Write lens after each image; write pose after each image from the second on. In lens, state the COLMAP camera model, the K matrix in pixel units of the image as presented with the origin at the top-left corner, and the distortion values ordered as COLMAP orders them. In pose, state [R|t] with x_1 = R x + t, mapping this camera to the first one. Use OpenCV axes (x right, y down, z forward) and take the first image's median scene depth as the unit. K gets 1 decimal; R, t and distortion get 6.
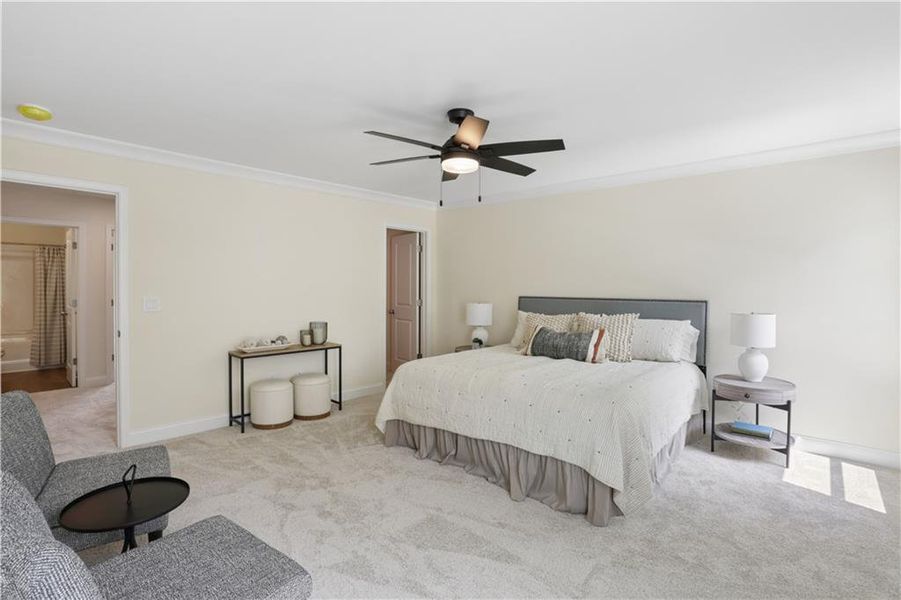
lens RADIAL K [[426.5, 0, 453.9], [0, 426.5, 293.9], [0, 0, 1]] dist [-0.025562, 0.002529]
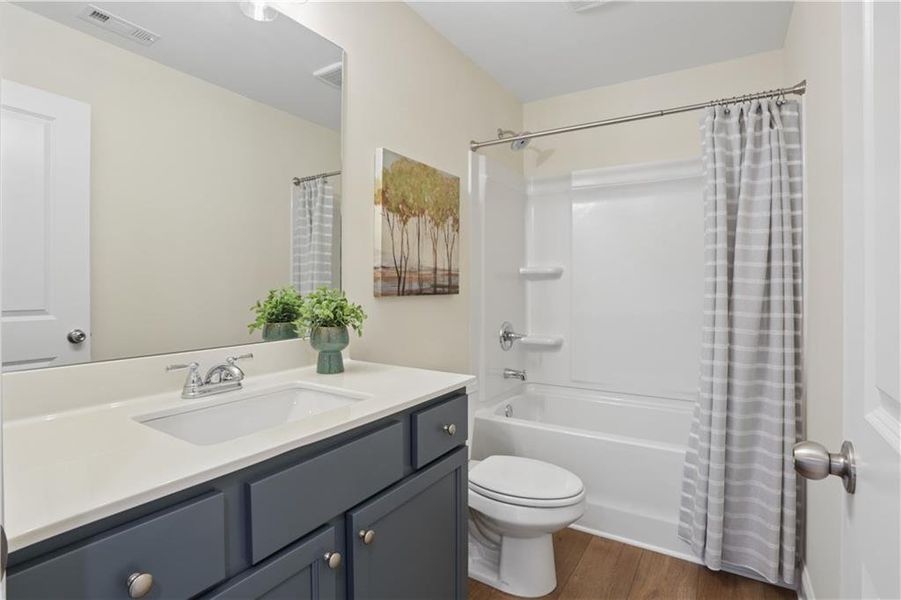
lens RADIAL K [[426.5, 0, 454.5], [0, 426.5, 294.8], [0, 0, 1]] dist [-0.025562, 0.002529]
pose [[0.195960, 0.000177, -0.980612, -0.753460], [-0.007872, 0.999968, -0.001393, 0.007910], [0.980580, 0.007992, 0.195955, 0.777609]]
